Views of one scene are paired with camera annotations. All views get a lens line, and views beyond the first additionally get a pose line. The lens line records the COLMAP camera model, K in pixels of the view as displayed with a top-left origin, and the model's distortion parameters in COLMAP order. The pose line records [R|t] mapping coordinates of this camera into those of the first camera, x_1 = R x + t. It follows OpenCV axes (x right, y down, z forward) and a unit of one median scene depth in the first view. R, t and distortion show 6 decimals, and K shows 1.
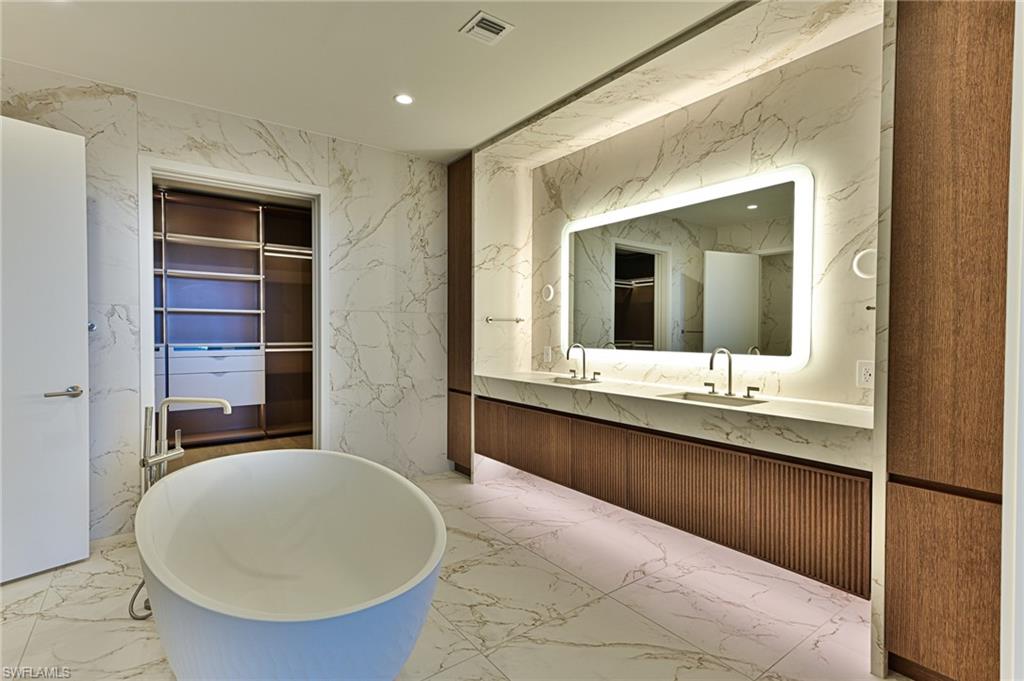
lens RADIAL K [[488.8, 0, 515.0], [0, 488.8, 338.1], [0, 0, 1]] dist [0.004225, 0.001066]
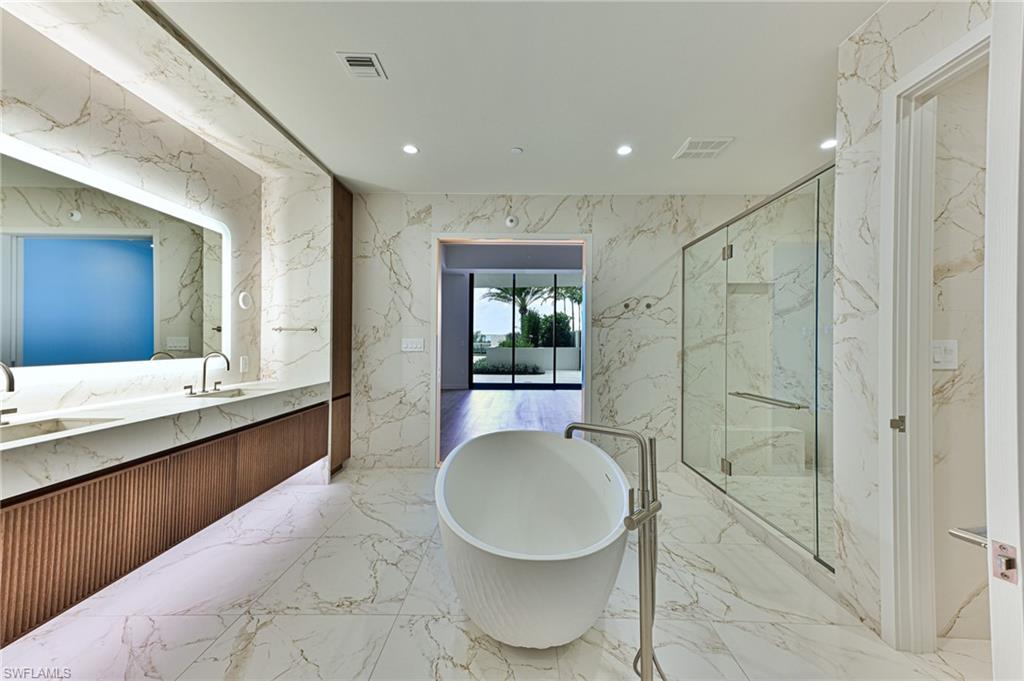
lens RADIAL K [[399.3, 0, 513.1], [0, 399.3, 331.8], [0, 0, 1]] dist [0.001056, 0.000175]
pose [[-0.793957, 0.006016, 0.607944, -0.626413], [-0.002860, 0.999903, -0.013630, -0.016884], [-0.607967, -0.012560, -0.793863, 1.082946]]
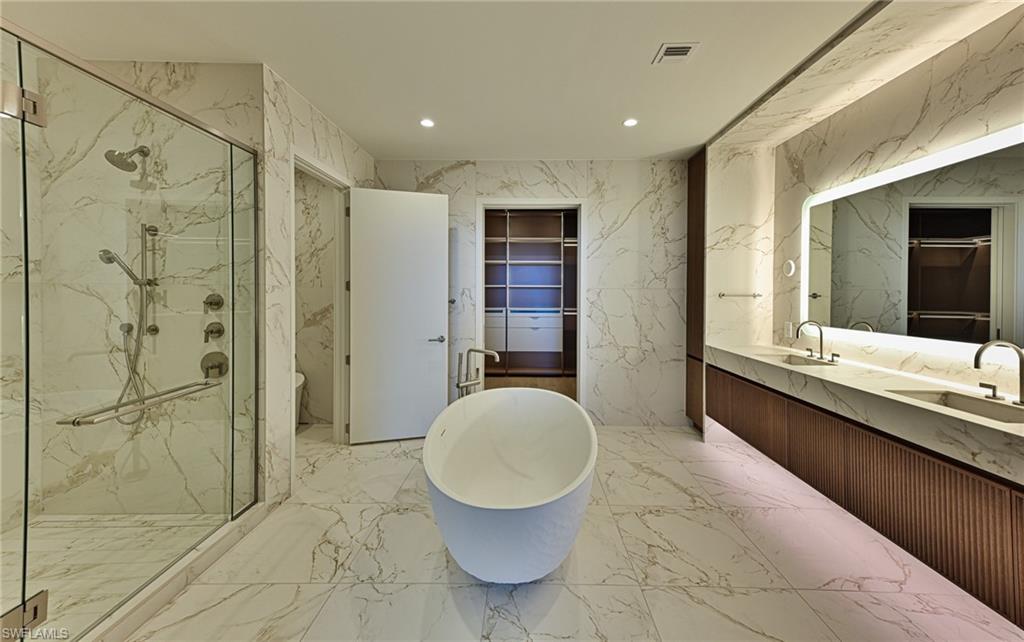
lens RADIAL K [[401.4, 0, 523.4], [0, 401.4, 294.5], [0, 0, 1]] dist [0.018276, 0.000408]
pose [[0.794869, 0.002812, -0.606775, 0.174387], [-0.009884, 0.999917, -0.008315, -0.033704], [0.606701, 0.012607, 0.794830, 0.015877]]
